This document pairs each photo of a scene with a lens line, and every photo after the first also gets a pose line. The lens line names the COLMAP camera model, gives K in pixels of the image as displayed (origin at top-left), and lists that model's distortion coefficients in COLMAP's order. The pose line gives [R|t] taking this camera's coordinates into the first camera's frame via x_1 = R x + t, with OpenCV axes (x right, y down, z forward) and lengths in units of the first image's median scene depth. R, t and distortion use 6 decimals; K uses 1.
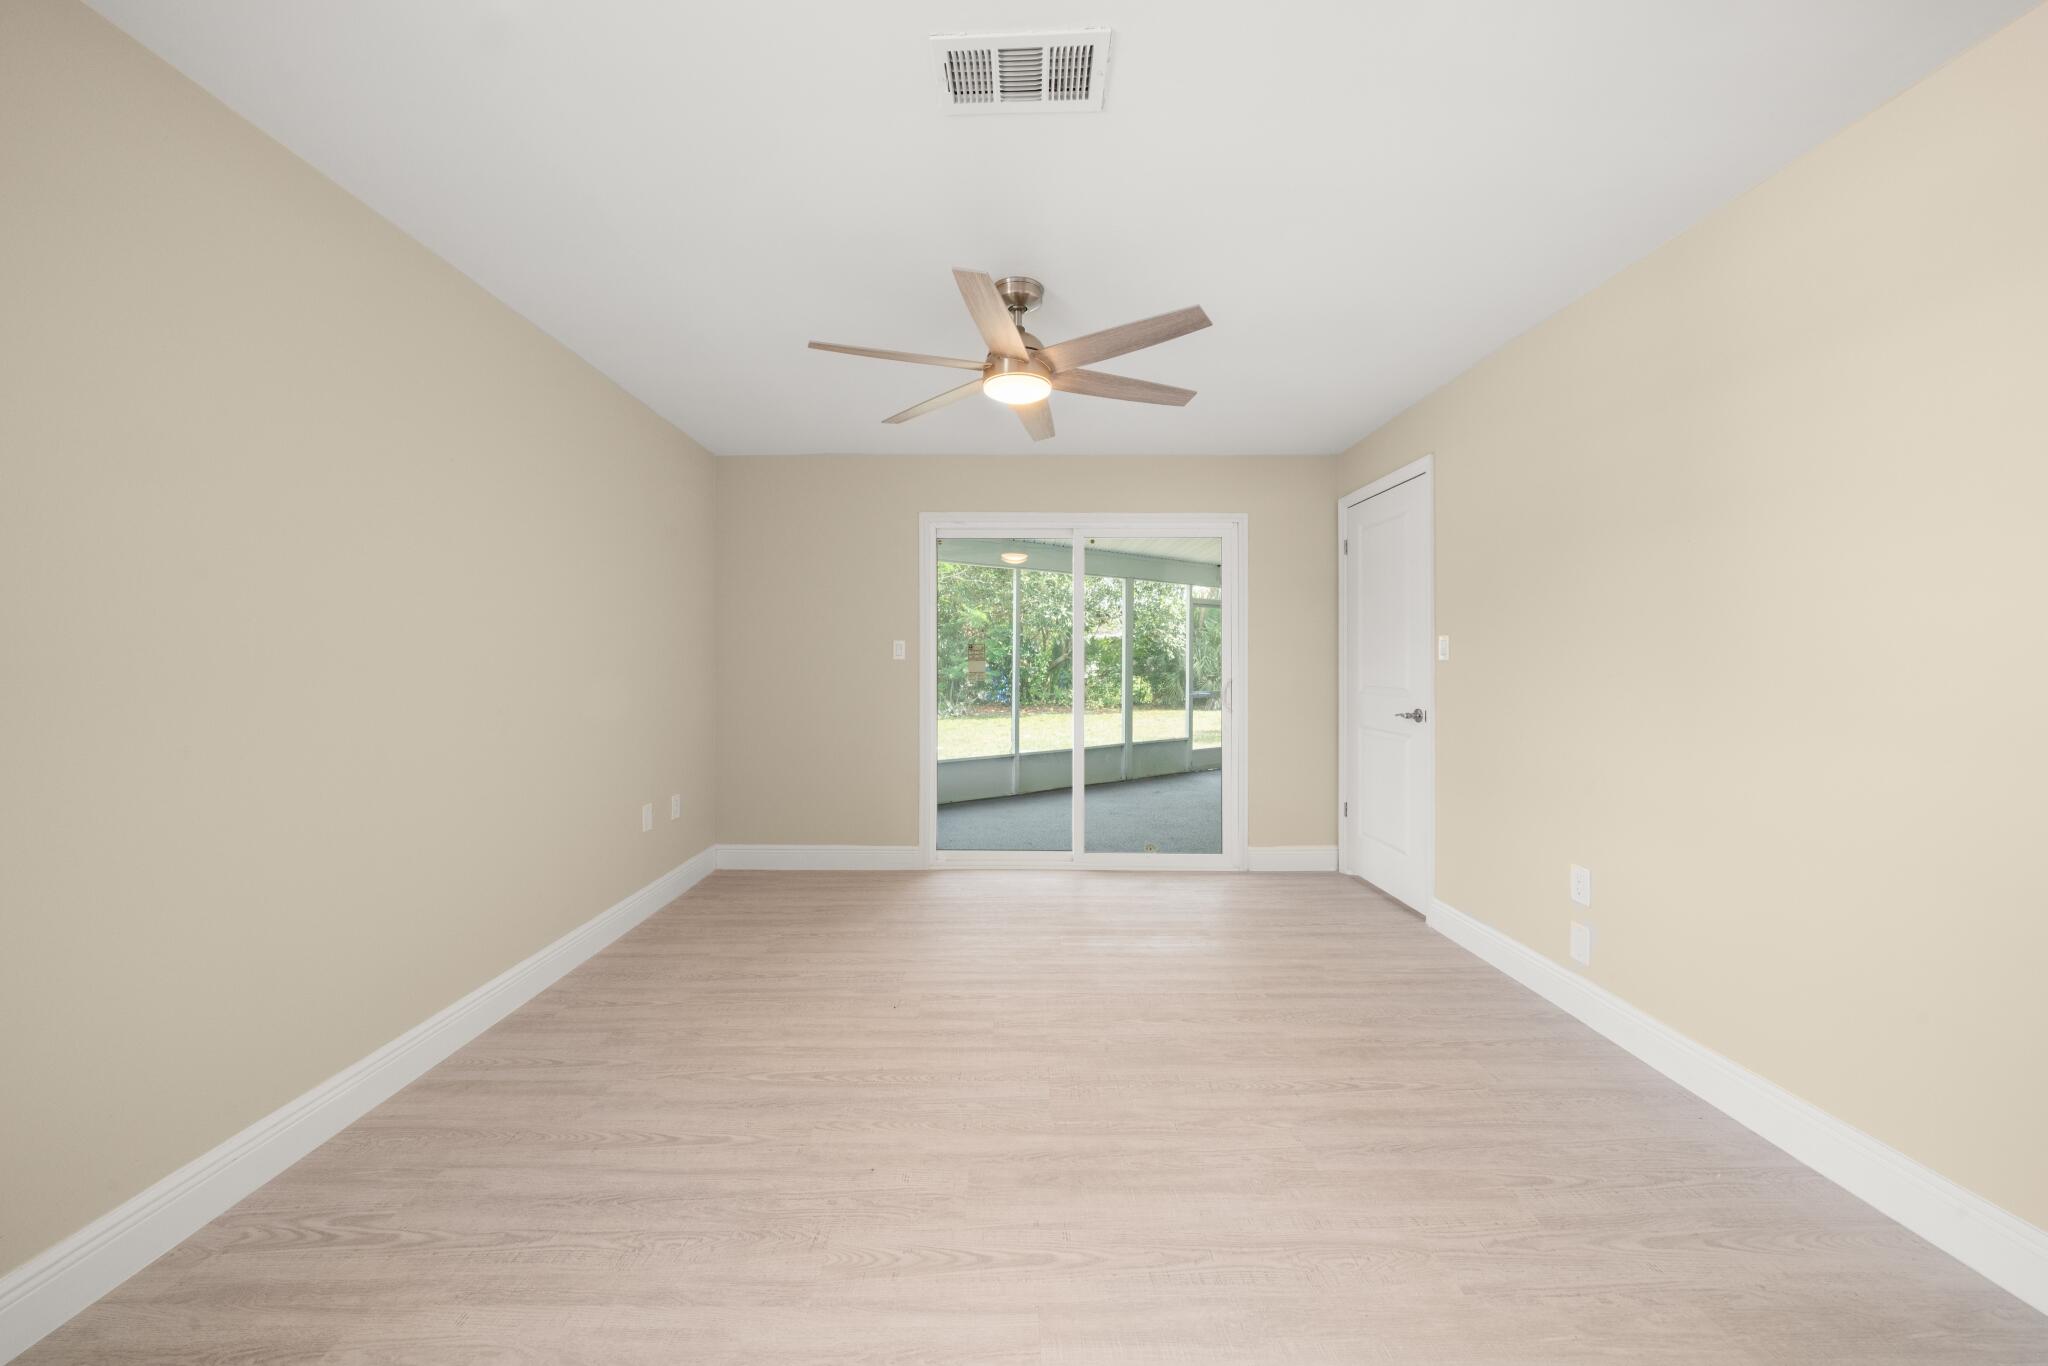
lens RADIAL K [[698.1, 0, 1016.6], [0, 698.1, 672.8], [0, 0, 1]] dist [-0.005830, 0.000353]
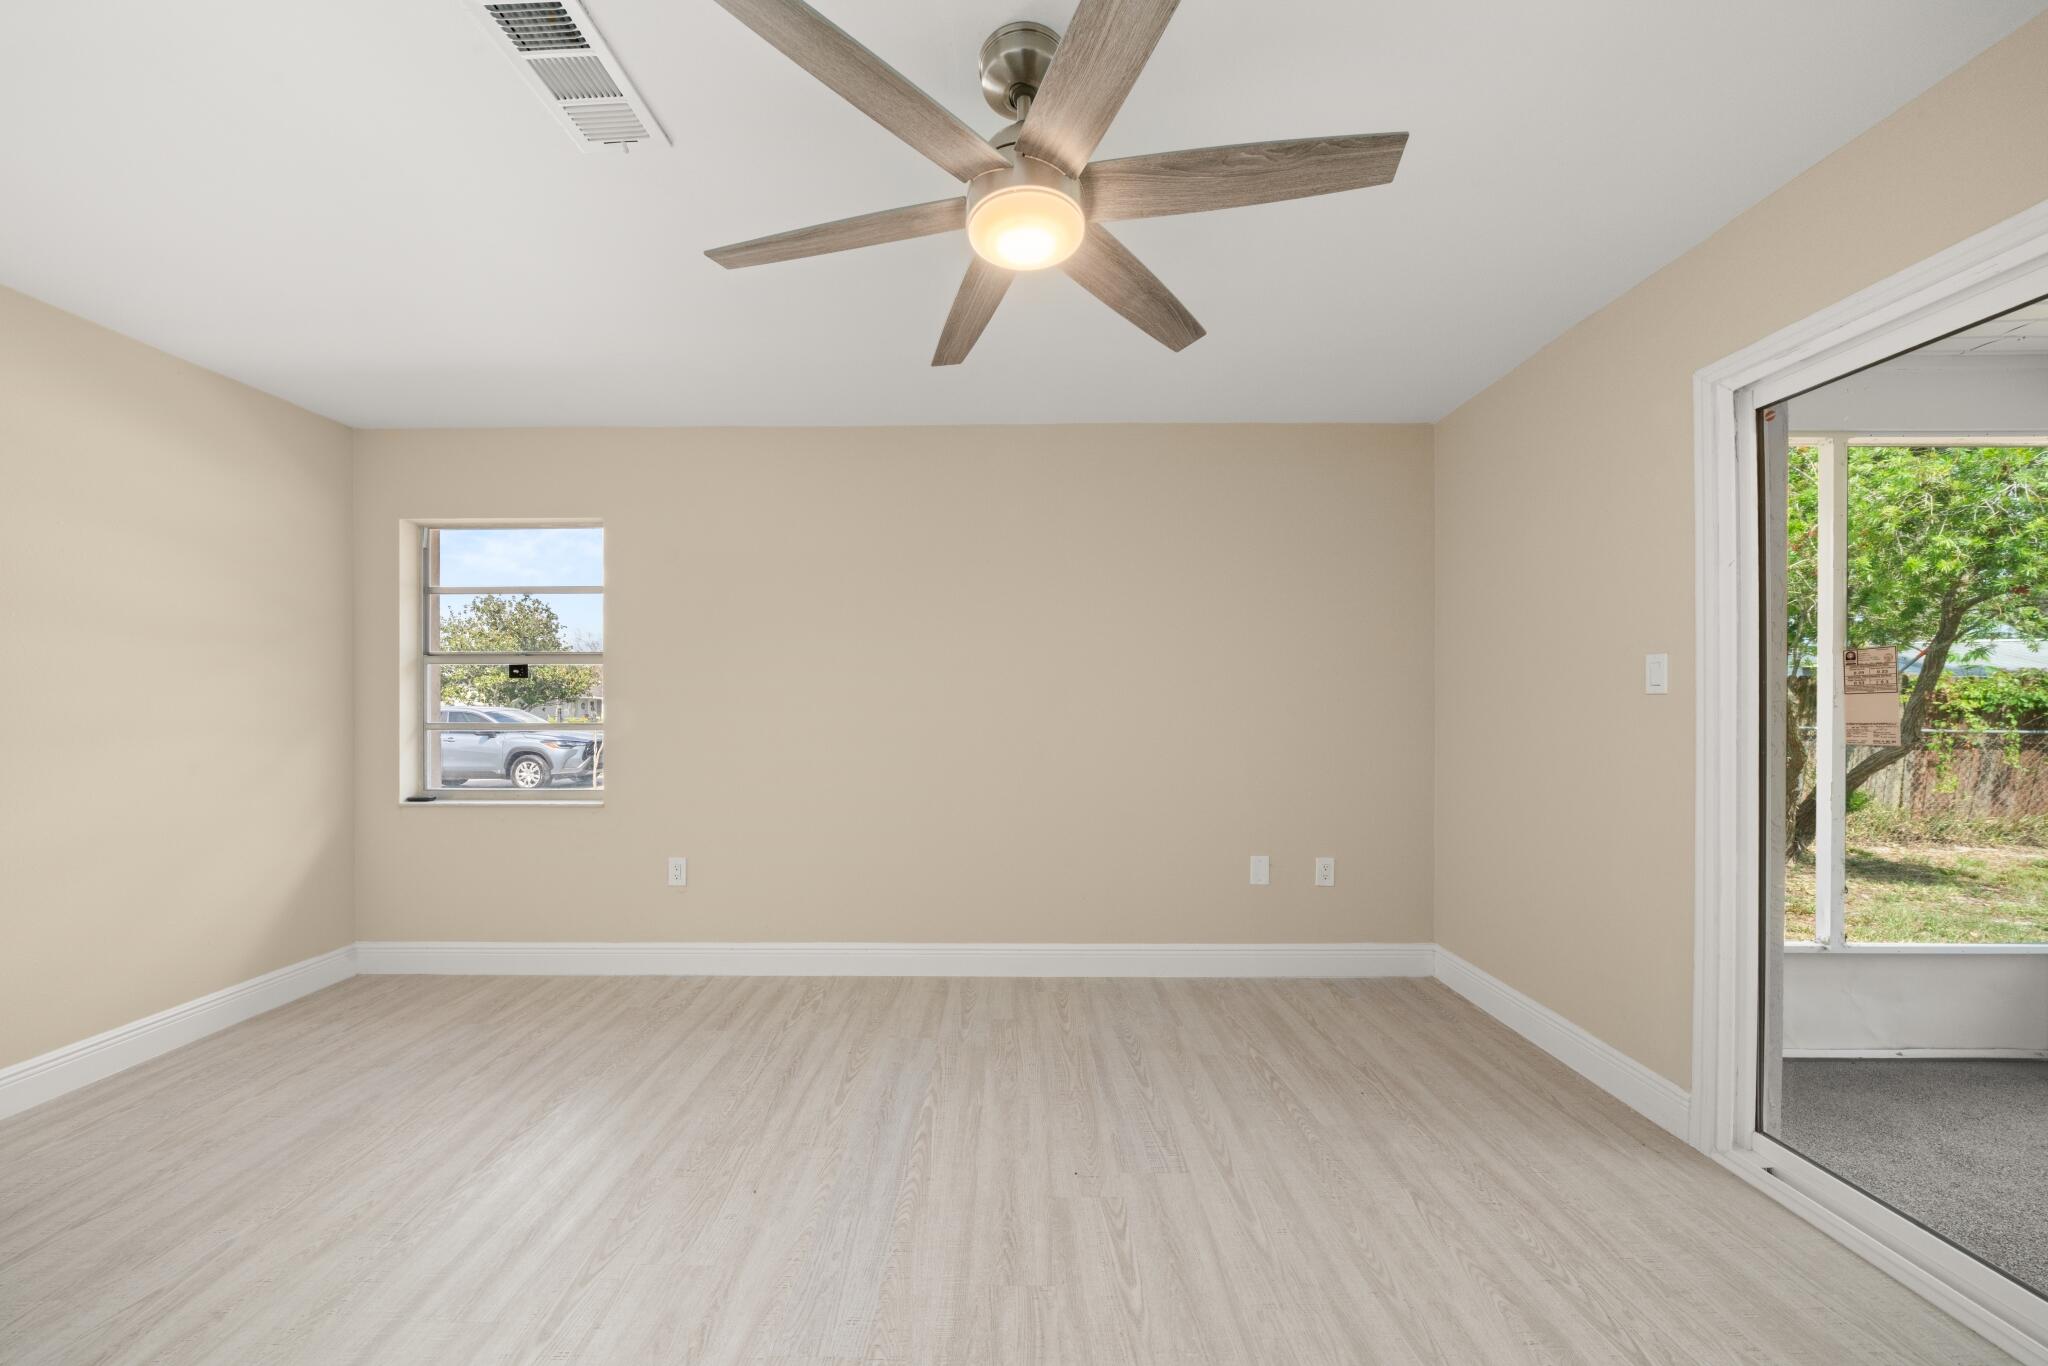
lens RADIAL K [[698.1, 0, 990.5], [0, 698.1, 705.9], [0, 0, 1]] dist [-0.005830, 0.000353]
pose [[-0.014853, 0.001953, -0.999888, 0.533627], [-0.007160, 0.999972, 0.002059, -0.011995], [0.999864, 0.007190, -0.014838, 0.877950]]
